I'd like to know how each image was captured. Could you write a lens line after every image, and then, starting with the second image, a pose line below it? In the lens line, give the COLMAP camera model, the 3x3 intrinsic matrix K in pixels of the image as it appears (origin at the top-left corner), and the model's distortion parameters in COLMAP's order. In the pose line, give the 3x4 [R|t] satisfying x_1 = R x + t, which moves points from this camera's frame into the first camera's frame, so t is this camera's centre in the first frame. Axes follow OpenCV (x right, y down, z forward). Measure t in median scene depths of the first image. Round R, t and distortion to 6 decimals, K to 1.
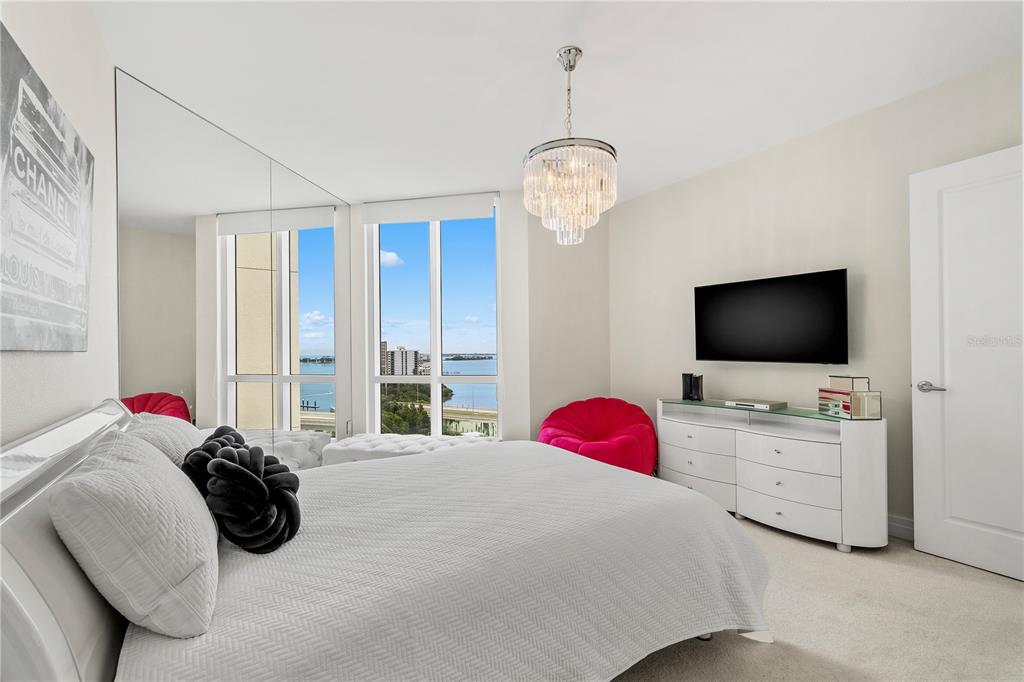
lens RADIAL K [[445.2, 0, 513.5], [0, 445.2, 347.2], [0, 0, 1]] dist [-0.001055, -0.000790]
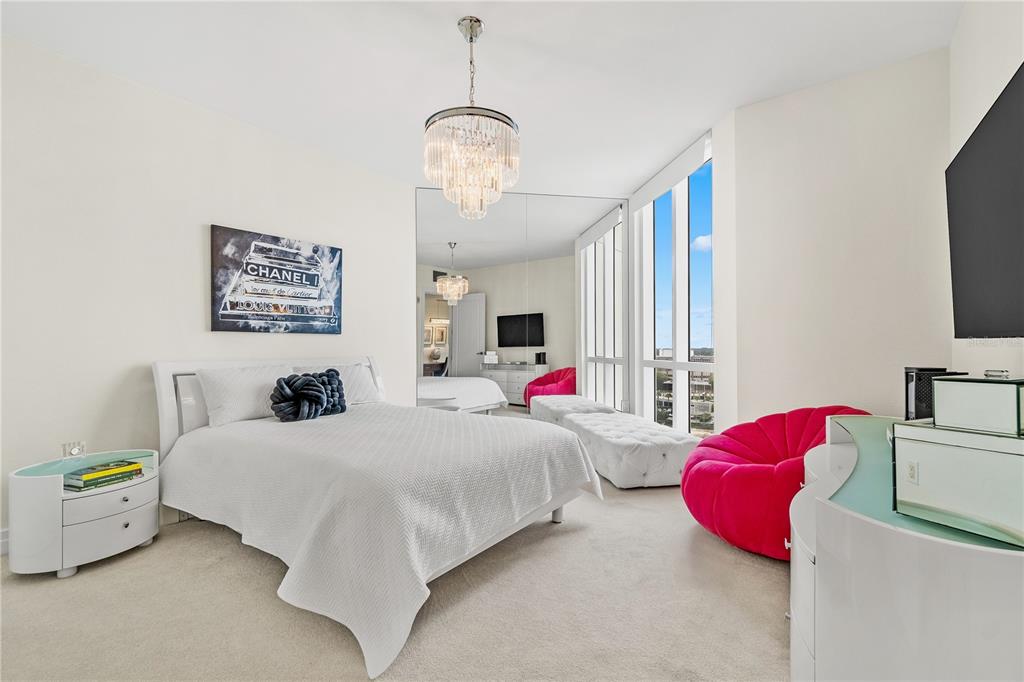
lens RADIAL K [[445.2, 0, 514.7], [0, 445.2, 345.7], [0, 0, 1]] dist [-0.001055, -0.000790]
pose [[0.387195, -0.000099, -0.921998, 1.985730], [0.011595, 0.999921, 0.004762, 0.090306], [0.921925, -0.012535, 0.387165, 1.227125]]
